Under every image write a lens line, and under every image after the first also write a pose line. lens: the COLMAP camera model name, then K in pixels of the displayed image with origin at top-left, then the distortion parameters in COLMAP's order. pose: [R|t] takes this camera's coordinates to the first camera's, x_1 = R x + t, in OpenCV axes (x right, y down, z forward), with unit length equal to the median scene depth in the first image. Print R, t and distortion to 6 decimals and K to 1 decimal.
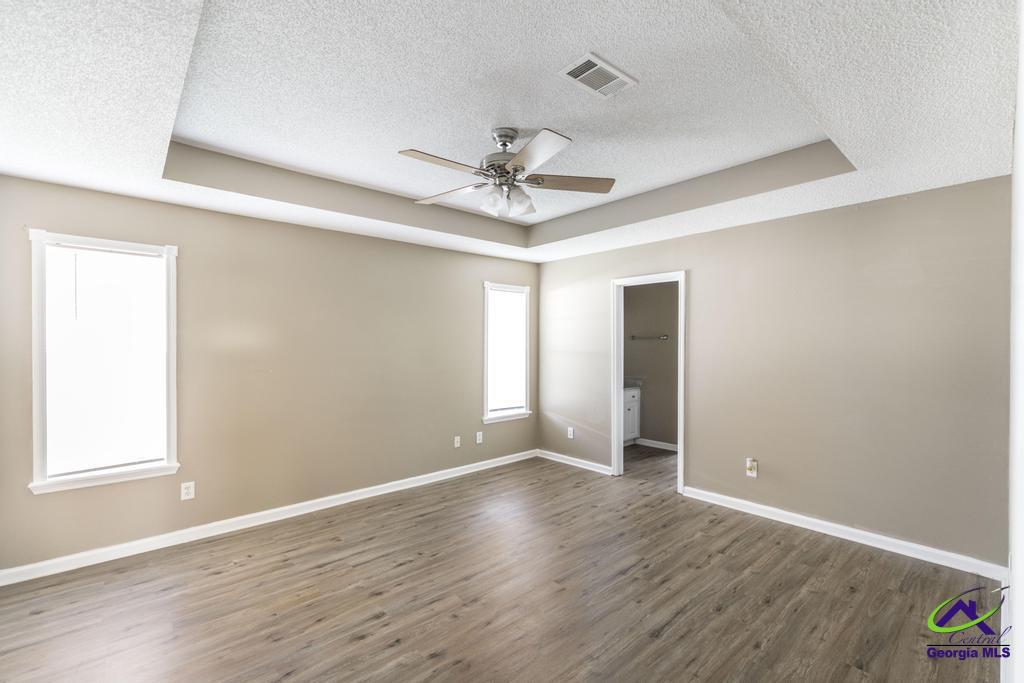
lens RADIAL K [[443.7, 0, 510.9], [0, 443.7, 342.7], [0, 0, 1]] dist [0.000284, -0.000811]
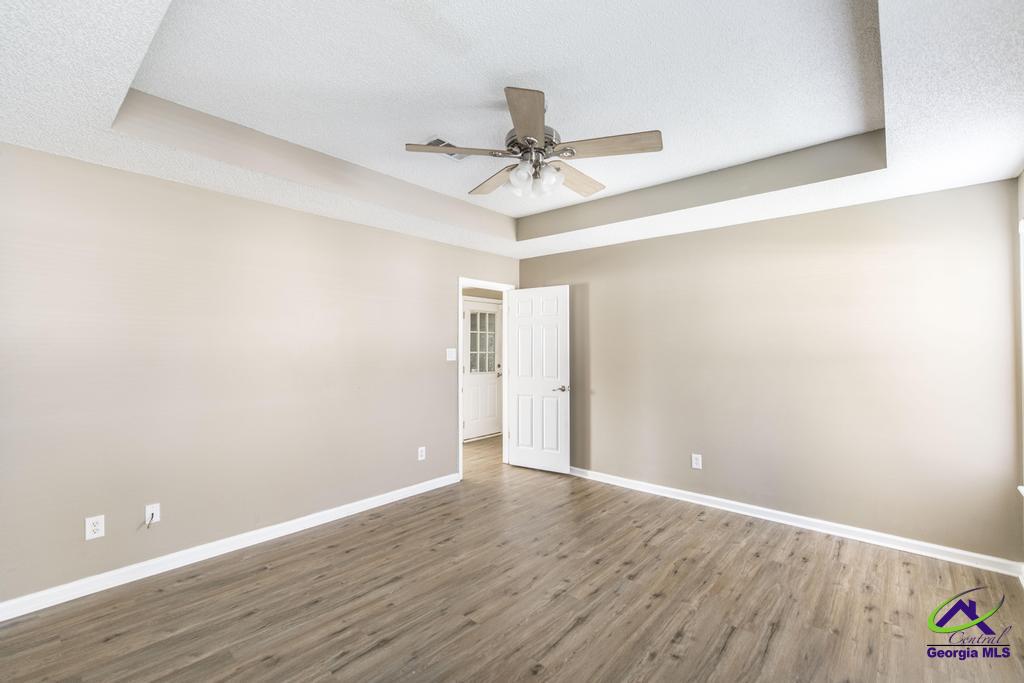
lens RADIAL K [[443.7, 0, 510.8], [0, 443.7, 342.3], [0, 0, 1]] dist [0.000284, -0.000811]
pose [[-0.991681, -0.003999, -0.128659, 0.150029], [-0.002876, 0.999956, -0.008906, 0.017222], [0.128689, -0.008462, -0.991649, 1.941396]]
